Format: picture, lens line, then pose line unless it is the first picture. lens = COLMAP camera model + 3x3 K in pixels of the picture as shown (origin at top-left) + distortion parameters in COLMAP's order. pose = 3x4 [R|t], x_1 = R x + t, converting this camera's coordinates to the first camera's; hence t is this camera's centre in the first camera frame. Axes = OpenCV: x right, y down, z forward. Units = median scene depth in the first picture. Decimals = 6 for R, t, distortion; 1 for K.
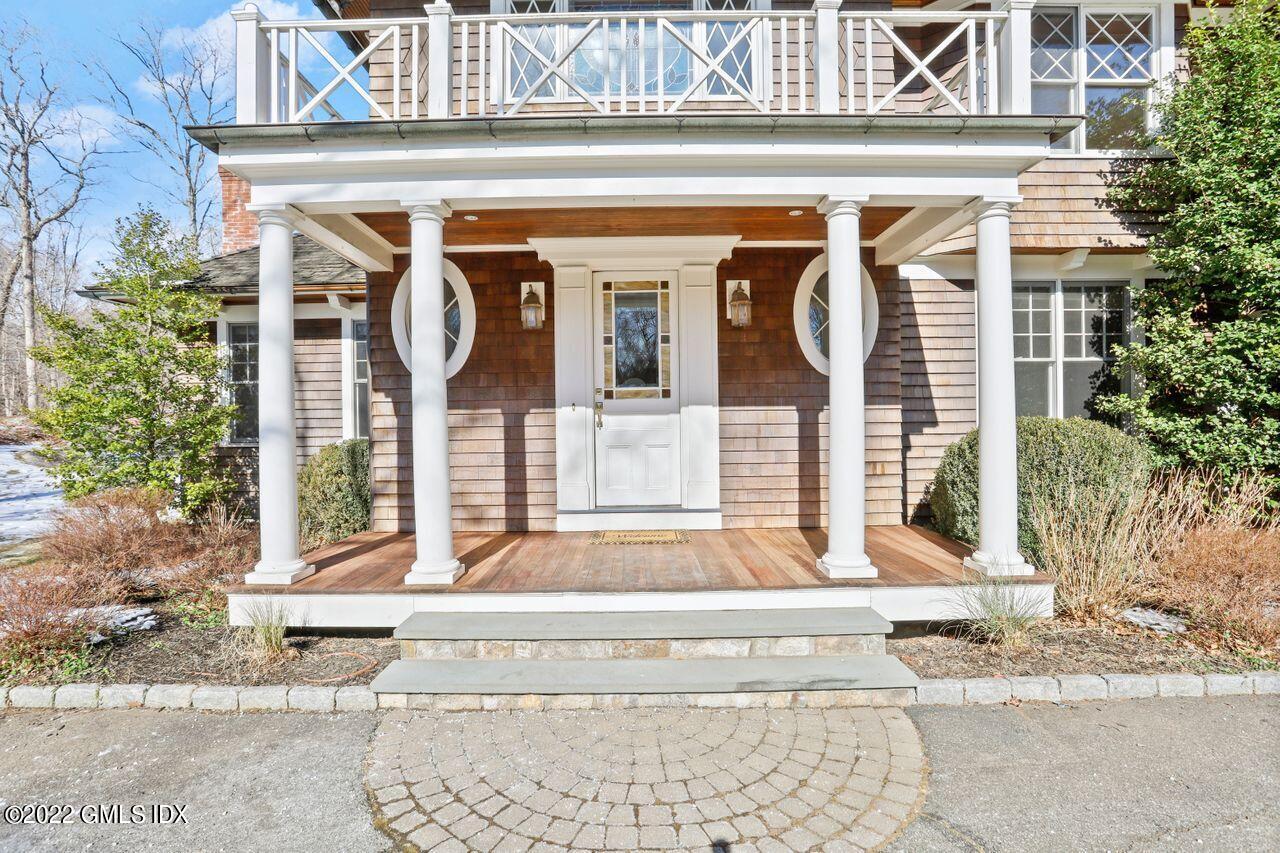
lens RADIAL K [[631.4, 0, 637.4], [0, 631.4, 431.5], [0, 0, 1]] dist [-0.075324, 0.038281]
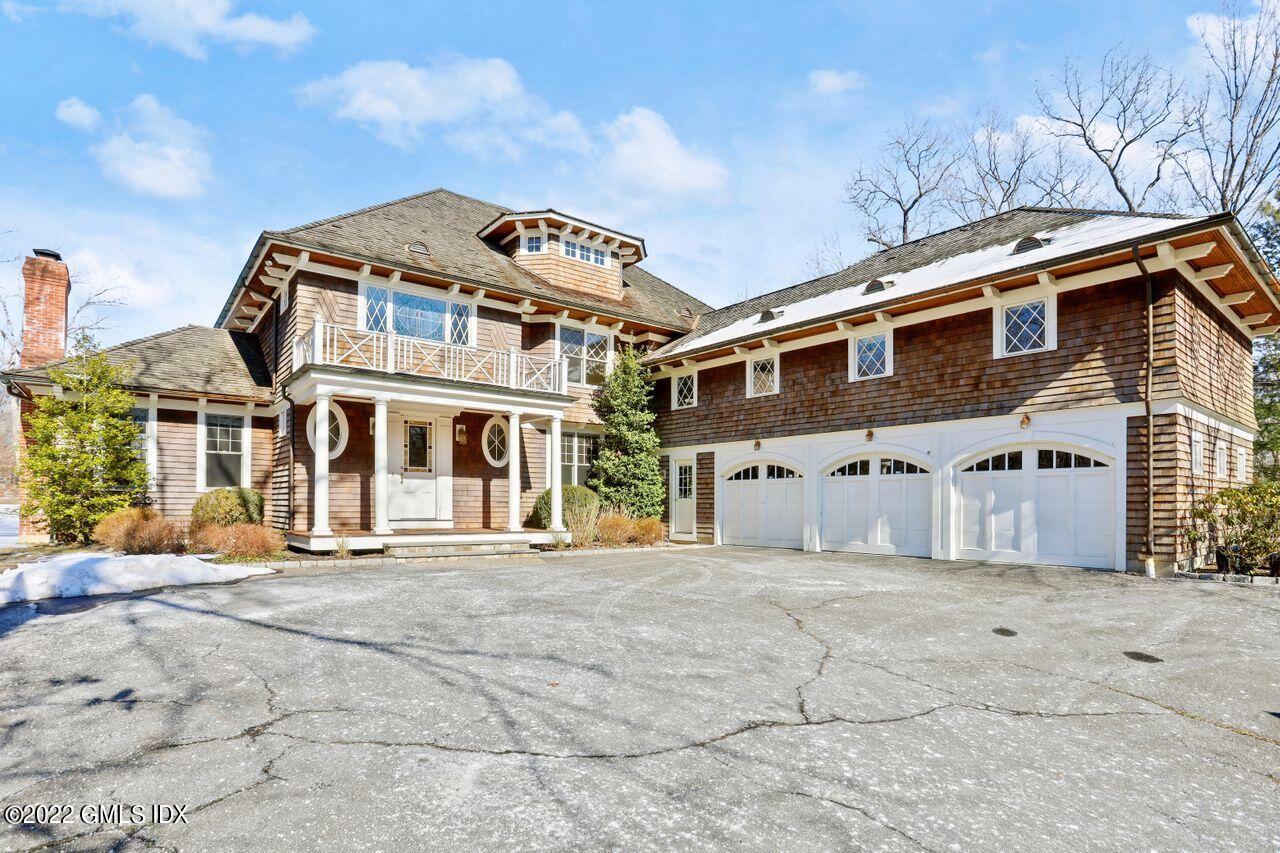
lens RADIAL K [[631.4, 0, 637.4], [0, 631.4, 431.5], [0, 0, 1]] dist [-0.075324, 0.038281]
pose [[0.773818, 0.086452, 0.627480, -0.826845], [0.002983, 0.990133, -0.140097, 0.123366], [-0.633401, 0.110282, 0.765925, -1.272896]]
